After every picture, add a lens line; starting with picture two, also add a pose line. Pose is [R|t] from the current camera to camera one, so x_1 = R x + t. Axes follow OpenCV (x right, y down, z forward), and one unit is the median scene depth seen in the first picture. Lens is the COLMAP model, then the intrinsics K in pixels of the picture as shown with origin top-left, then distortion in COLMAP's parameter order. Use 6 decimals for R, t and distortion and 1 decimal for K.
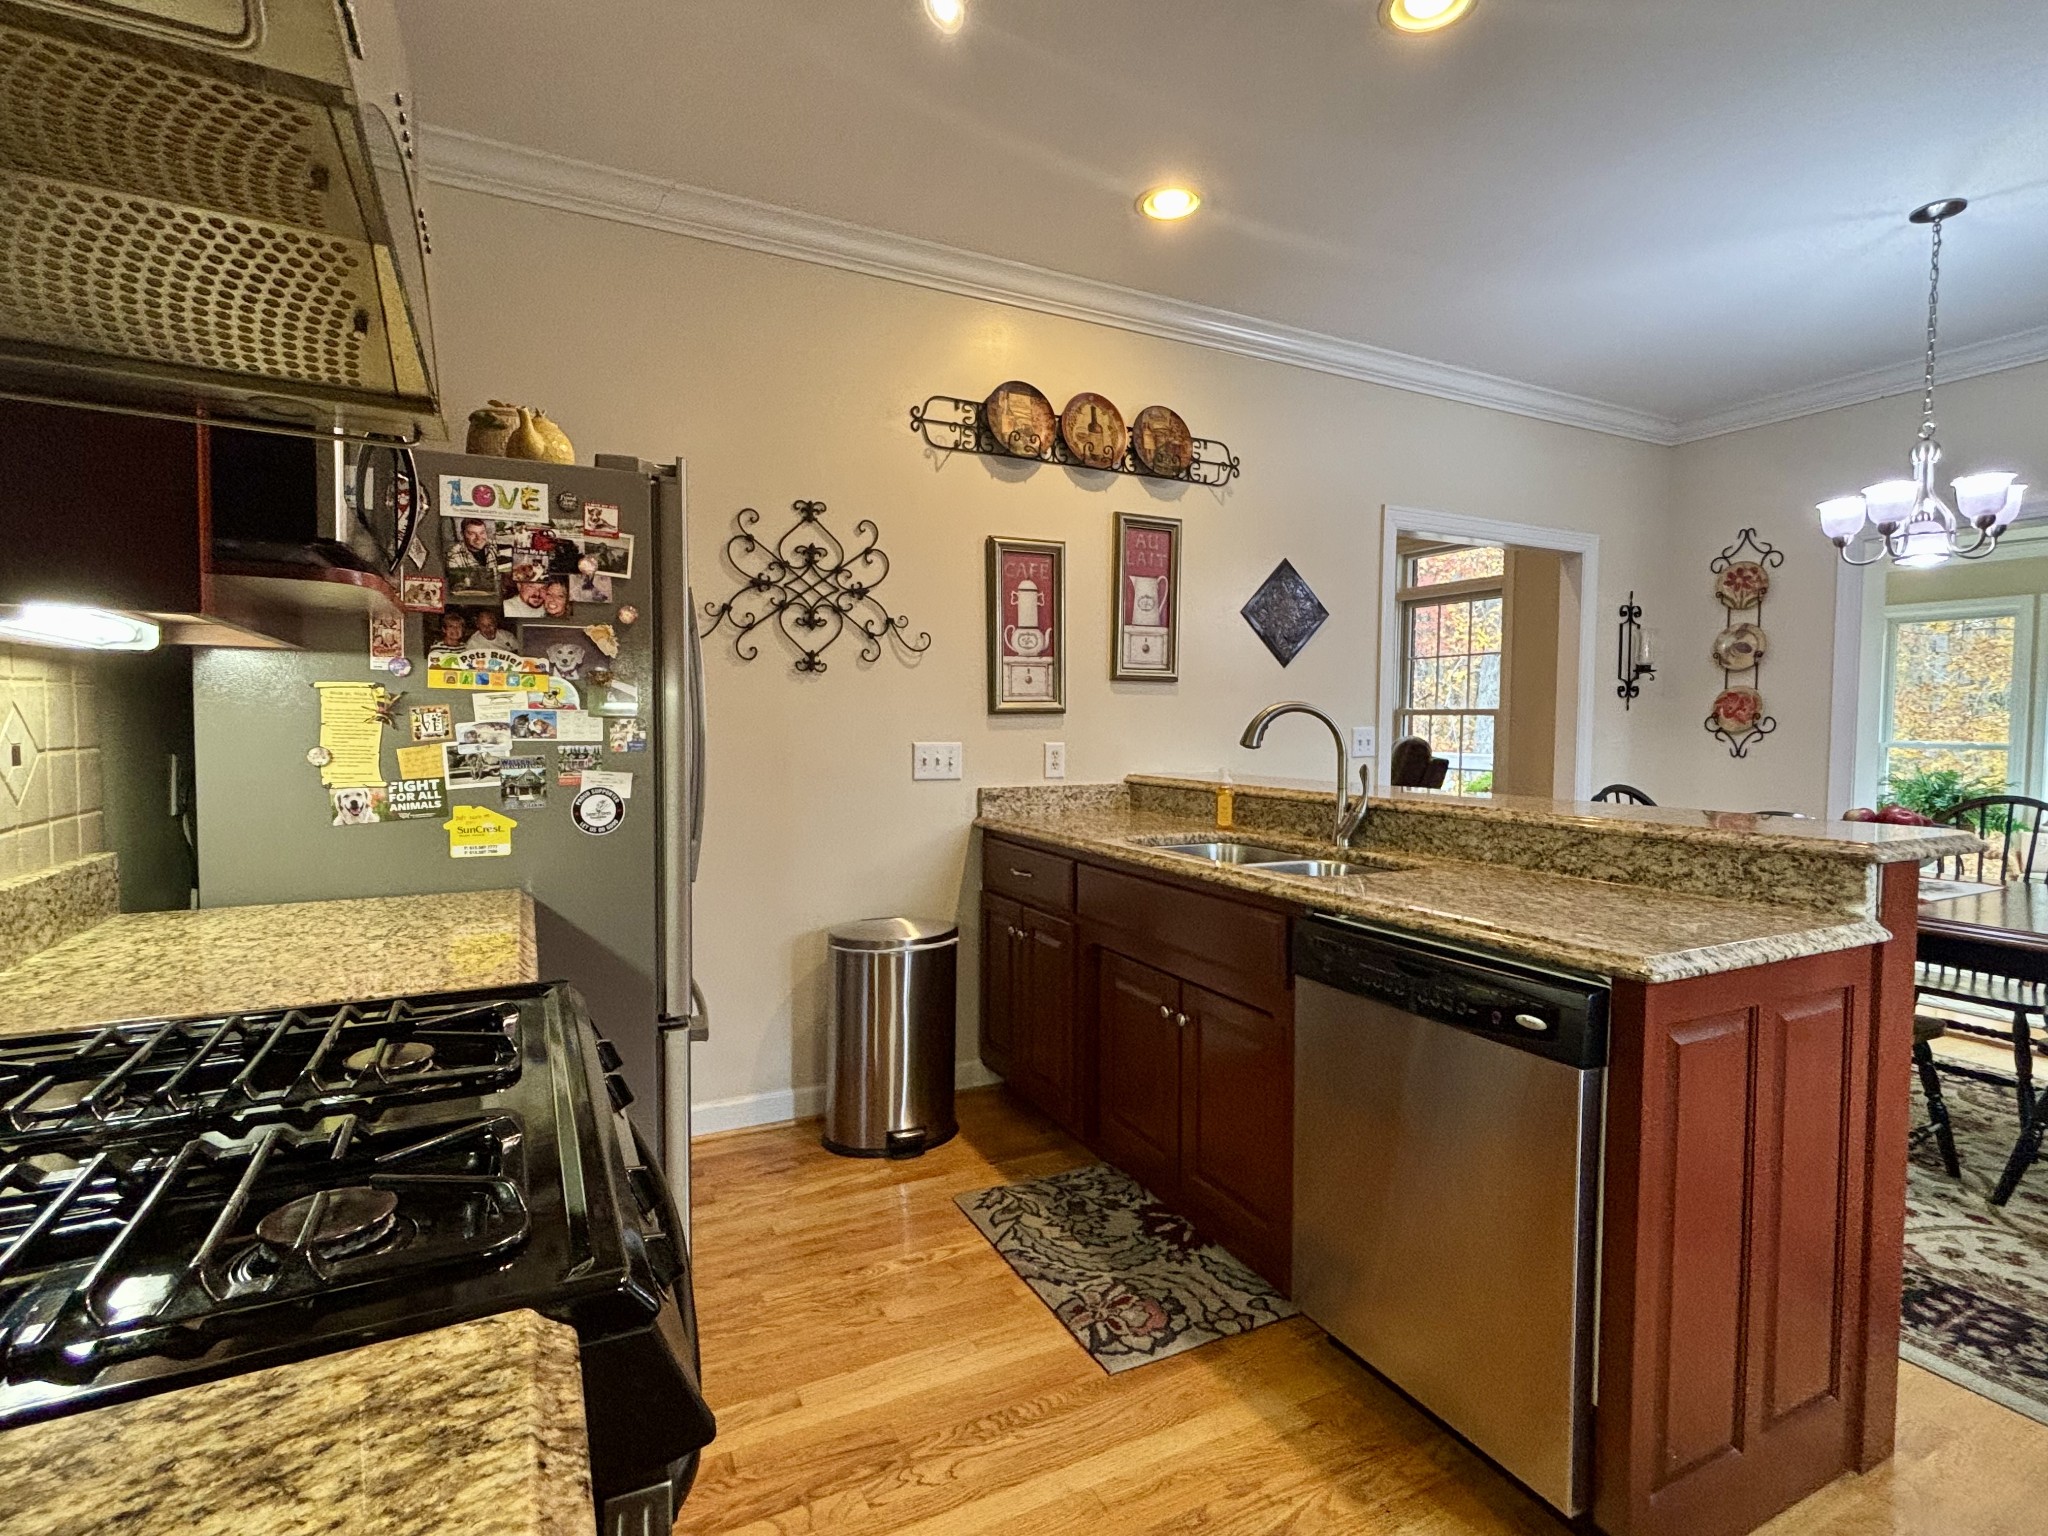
lens RADIAL K [[1000.6, 0, 1013.3], [0, 1000.6, 767.1], [0, 0, 1]] dist [0.005722, -0.000730]
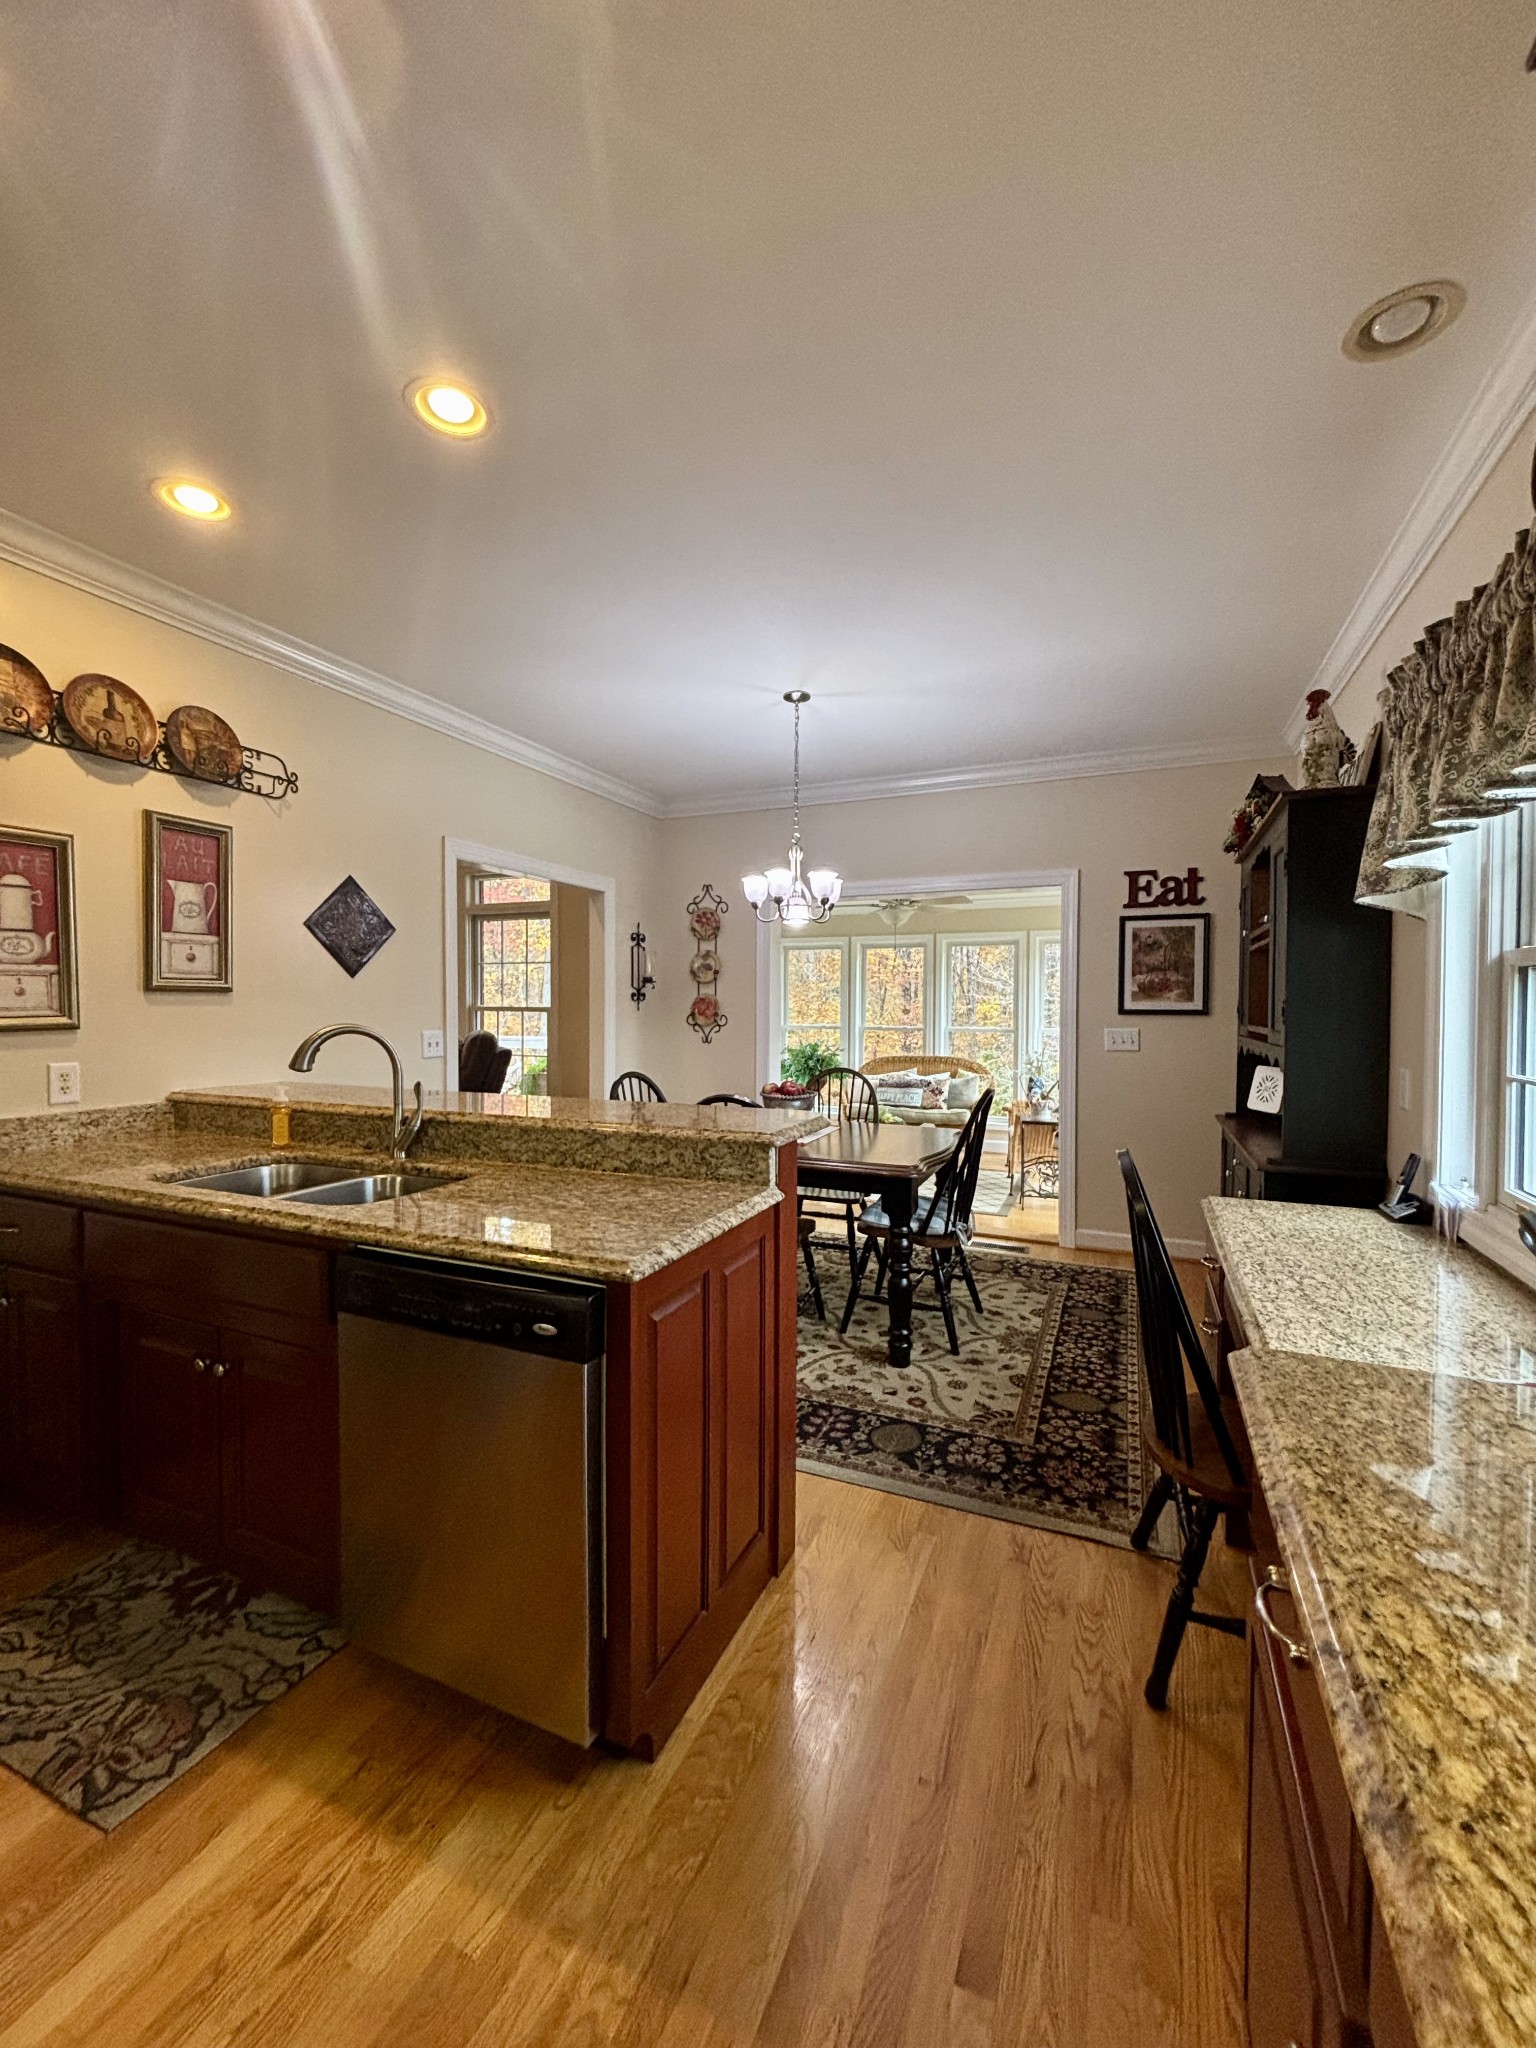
lens RADIAL K [[829.6, 0, 766.6], [0, 829.6, 1019.1], [0, 0, 1]] dist [0.002974, -0.000107]
pose [[0.771076, -0.014091, 0.636587, 0.061786], [0.027312, 0.999567, -0.010956, -0.043907], [-0.636157, 0.025834, 0.771127, 0.056187]]
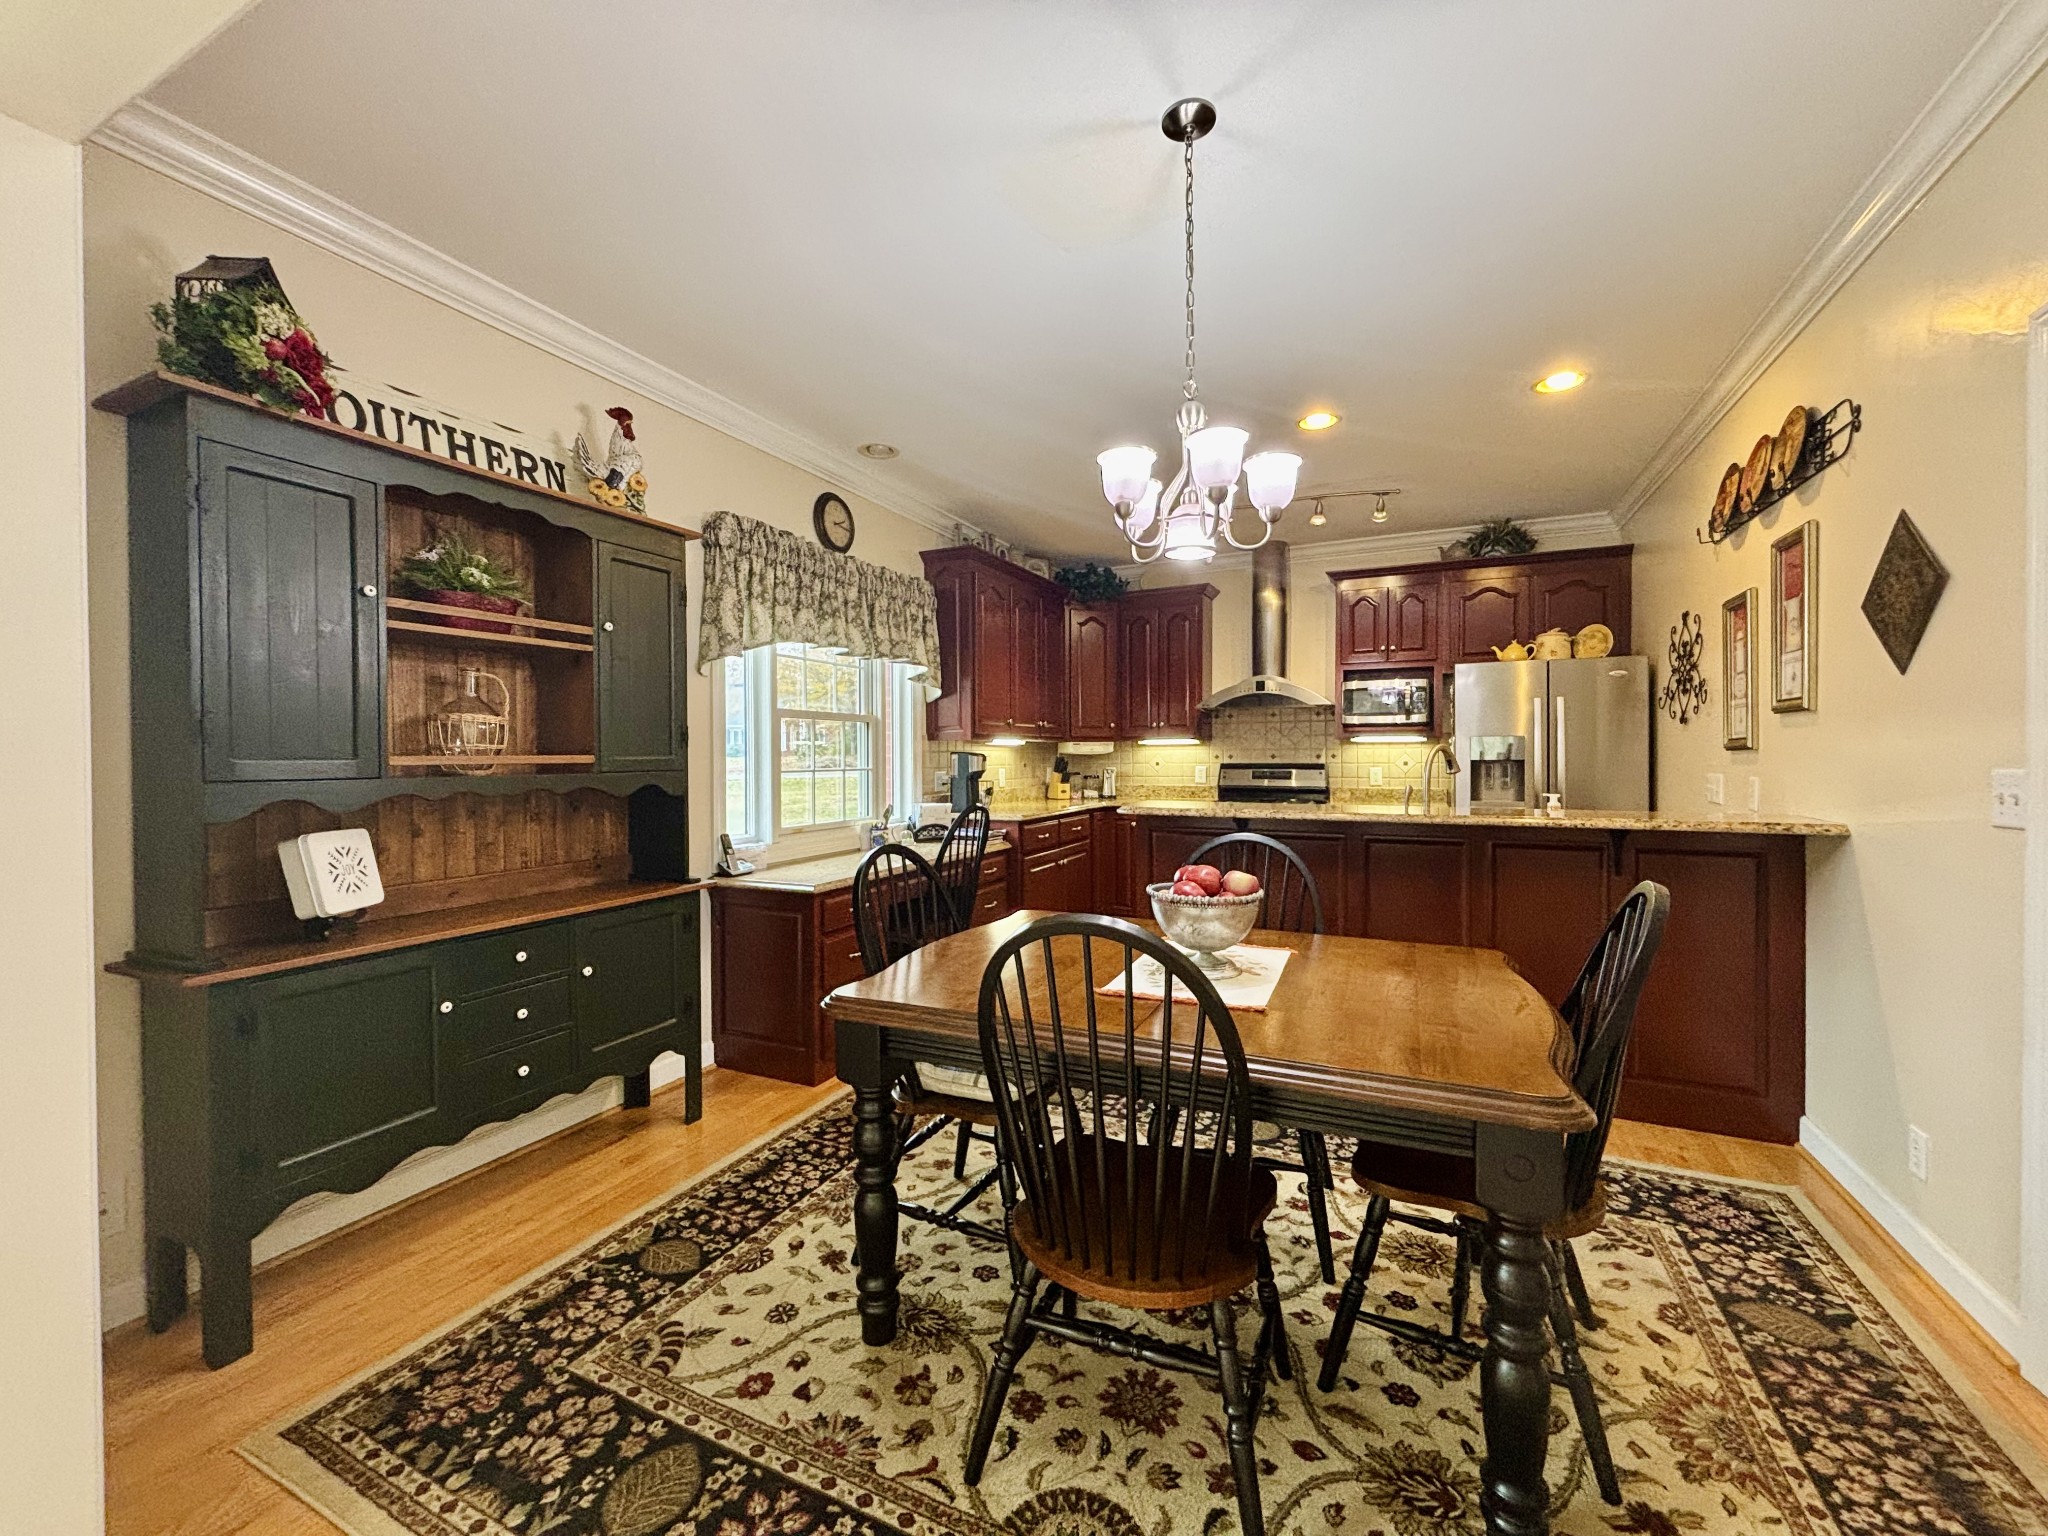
lens RADIAL K [[829.6, 0, 1024.8], [0, 829.6, 760.3], [0, 0, 1]] dist [0.002974, -0.000107]
pose [[-0.790629, 0.005086, -0.612274, 1.386392], [-0.025890, 0.998794, 0.041727, -0.070216], [0.611748, 0.048842, -0.789544, 1.422887]]
